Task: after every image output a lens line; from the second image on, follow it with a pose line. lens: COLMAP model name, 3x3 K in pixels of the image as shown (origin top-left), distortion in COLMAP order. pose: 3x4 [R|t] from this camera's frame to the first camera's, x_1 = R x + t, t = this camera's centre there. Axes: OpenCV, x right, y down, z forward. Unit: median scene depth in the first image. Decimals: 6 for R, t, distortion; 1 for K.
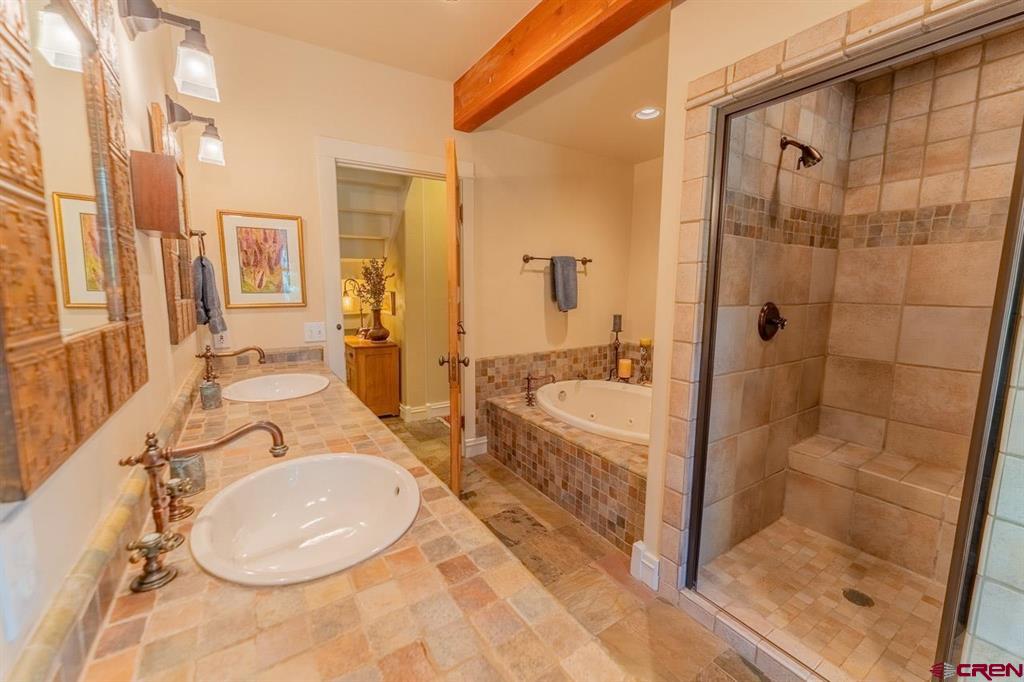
lens RADIAL K [[409.2, 0, 512.0], [0, 409.2, 341.0], [0, 0, 1]] dist [0.000621, 0.000047]
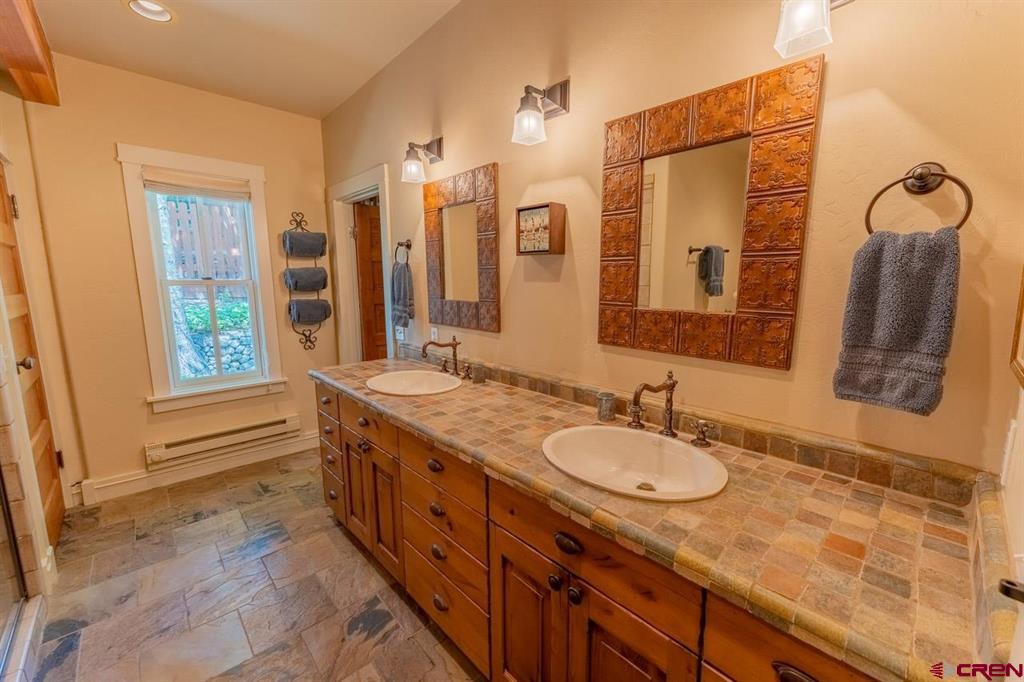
lens RADIAL K [[409.2, 0, 512.0], [0, 409.2, 341.0], [0, 0, 1]] dist [0.000621, 0.000047]
pose [[-0.984434, 0.023916, -0.174119, -0.410751], [-0.026354, 0.959409, 0.280783, -0.315198], [0.173766, 0.281001, -0.943845, 2.086215]]
